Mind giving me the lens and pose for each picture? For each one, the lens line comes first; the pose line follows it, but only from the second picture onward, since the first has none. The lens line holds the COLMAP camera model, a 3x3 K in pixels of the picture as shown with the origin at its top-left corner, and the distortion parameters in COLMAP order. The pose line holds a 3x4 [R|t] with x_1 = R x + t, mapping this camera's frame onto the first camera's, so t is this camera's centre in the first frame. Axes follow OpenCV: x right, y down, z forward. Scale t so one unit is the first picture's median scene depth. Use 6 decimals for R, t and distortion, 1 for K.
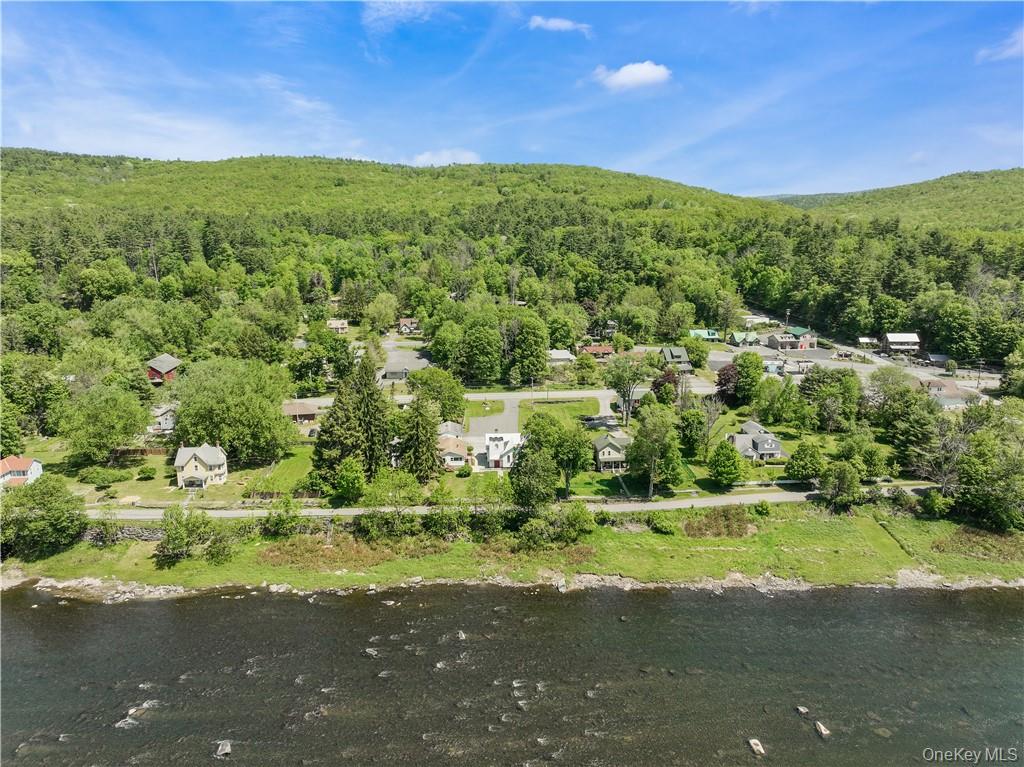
lens RADIAL K [[727.6, 0, 513.7], [0, 727.6, 388.5], [0, 0, 1]] dist [0.005165, 0.013916]
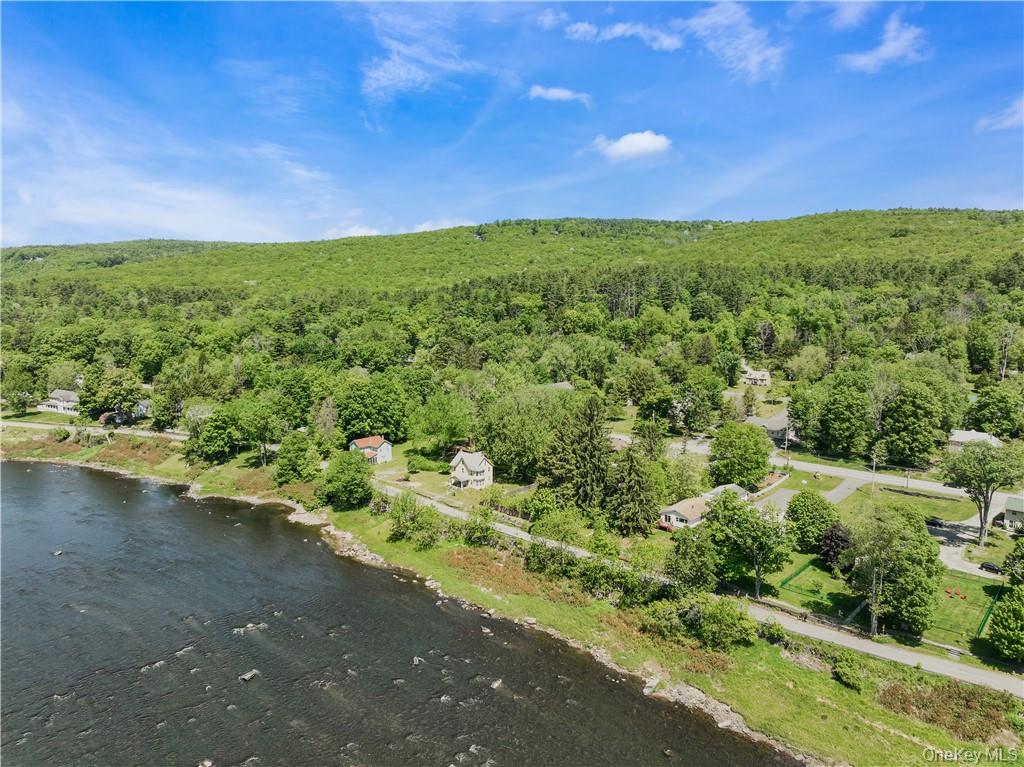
lens RADIAL K [[727.6, 0, 513.8], [0, 727.6, 378.4], [0, 0, 1]] dist [0.005165, 0.013916]
pose [[0.696850, 0.097498, -0.710559, 0.422626], [-0.162759, 0.986367, -0.024276, -0.019741], [0.698505, 0.132566, 0.703219, 0.231349]]
